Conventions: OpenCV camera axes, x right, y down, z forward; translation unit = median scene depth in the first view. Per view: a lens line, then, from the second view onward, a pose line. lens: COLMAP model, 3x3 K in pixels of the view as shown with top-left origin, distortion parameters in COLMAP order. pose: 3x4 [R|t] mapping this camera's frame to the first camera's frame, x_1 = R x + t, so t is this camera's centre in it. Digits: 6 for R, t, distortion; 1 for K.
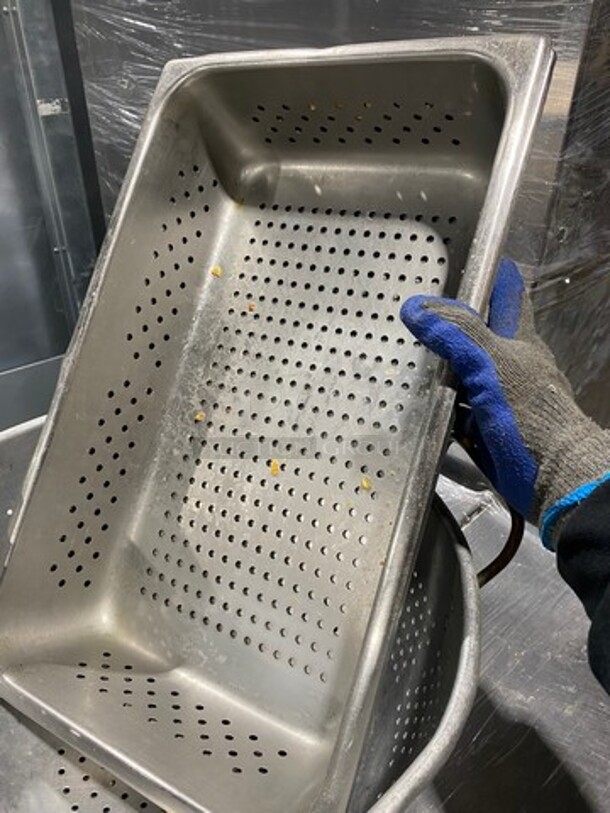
lens RADIAL K [[629.0, 0, 315.8], [0, 629.0, 405.8], [0, 0, 1]] dist [0.001778, 0.007698]
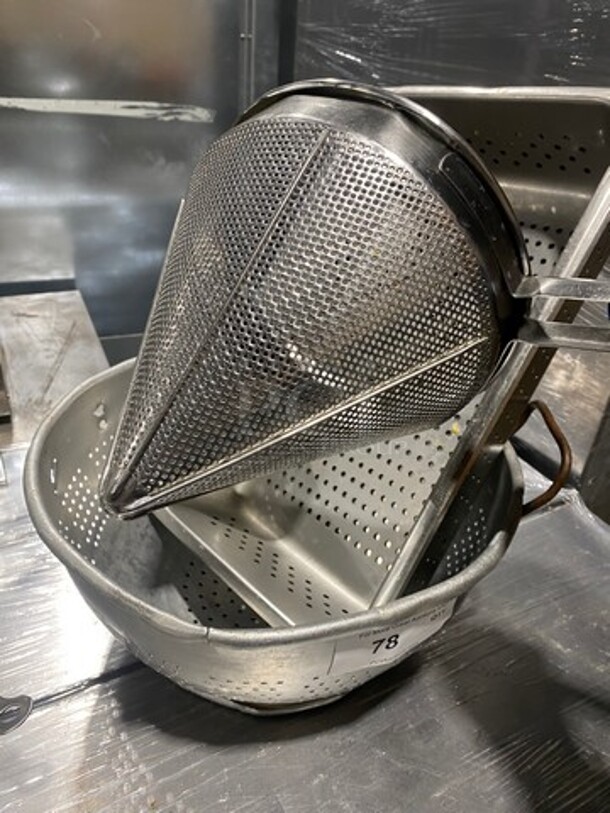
lens RADIAL K [[619.8, 0, 307.9], [0, 619.8, 395.7], [0, 0, 1]] dist [-0.002651, 0.007376]
pose [[0.958750, 0.187455, -0.213680, 0.033478], [-0.196711, 0.980198, -0.022716, 0.107615], [0.205191, 0.063812, 0.976639, -0.195632]]
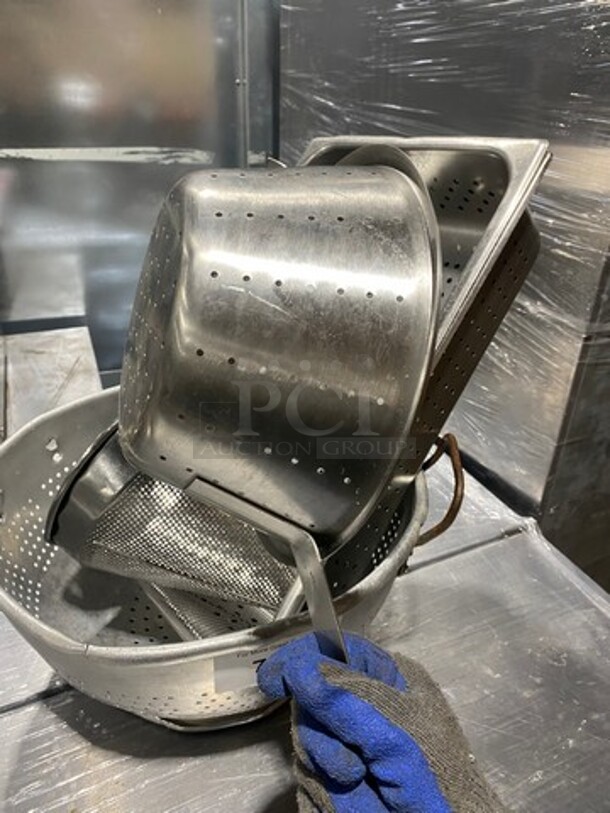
lens RADIAL K [[618.4, 0, 313.9], [0, 618.4, 408.9], [0, 0, 1]] dist [-0.000047, 0.004327]
pose [[0.945569, 0.173931, -0.275042, 0.207807], [-0.189747, 0.981319, -0.031763, 0.063816], [0.264379, 0.082222, 0.960907, -0.207001]]
